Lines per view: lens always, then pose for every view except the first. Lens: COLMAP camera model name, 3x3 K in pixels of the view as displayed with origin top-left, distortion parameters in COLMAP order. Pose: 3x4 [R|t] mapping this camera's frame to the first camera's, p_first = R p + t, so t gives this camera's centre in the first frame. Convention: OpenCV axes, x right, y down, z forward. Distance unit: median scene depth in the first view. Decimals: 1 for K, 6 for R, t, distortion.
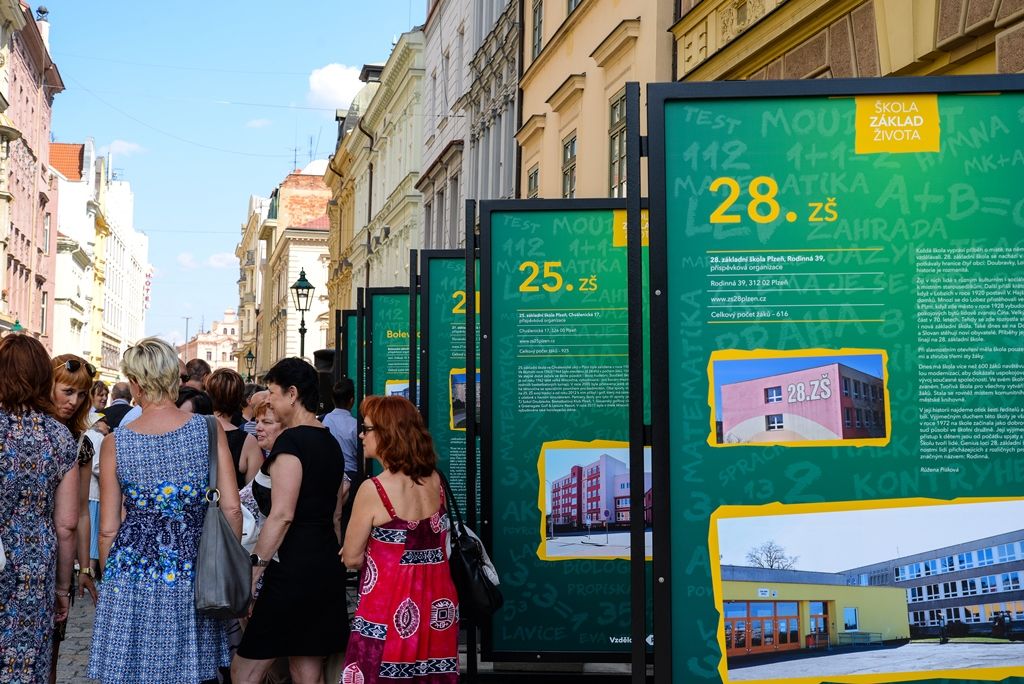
lens RADIAL K [[1408.0, 0, 512.0], [0, 1408.0, 342.0], [0, 0, 1]] dist [-0.041581, 0.011098]
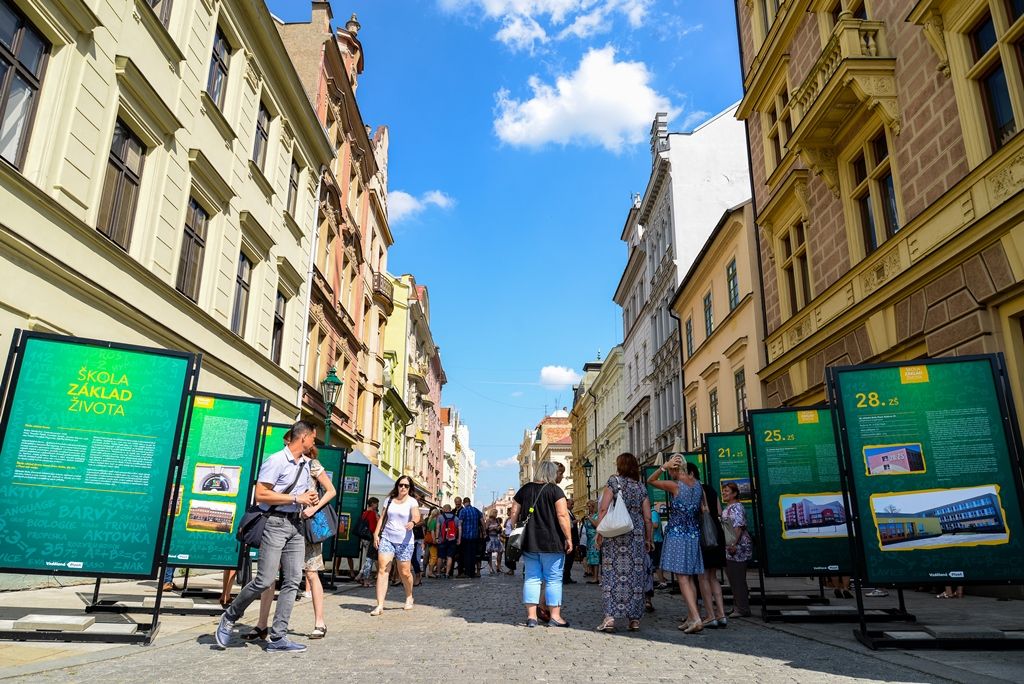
lens RADIAL K [[709.1, 0, 512.0], [0, 709.1, 342.0], [0, 0, 1]] dist [-0.034389, 0.000935]
pose [[0.980684, -0.066632, -0.183902, -0.336450], [0.024159, 0.974252, -0.224166, 0.114930], [0.194103, 0.215393, 0.957042, -0.760472]]
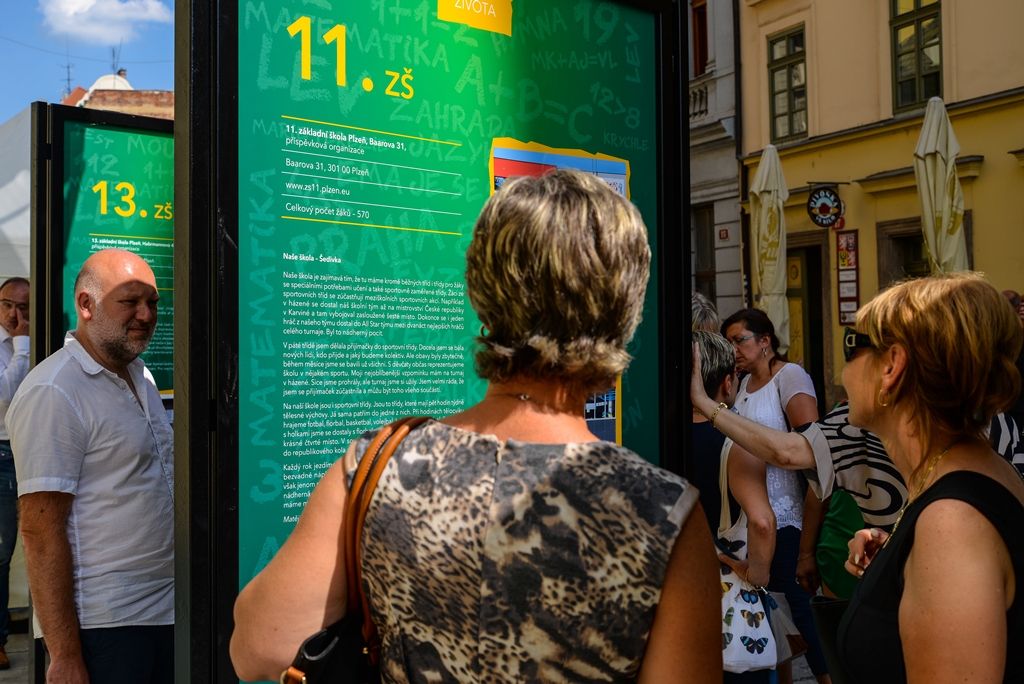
lens RADIAL K [[1217.0, 0, 512.0], [0, 1217.0, 342.0], [0, 0, 1]] dist [-0.015248, -0.007279]
pose [[0.824433, 0.019033, 0.565640, -0.101548], [-0.044959, 0.998478, 0.031930, 0.022429], [-0.564172, -0.051754, 0.824034, 0.411760]]
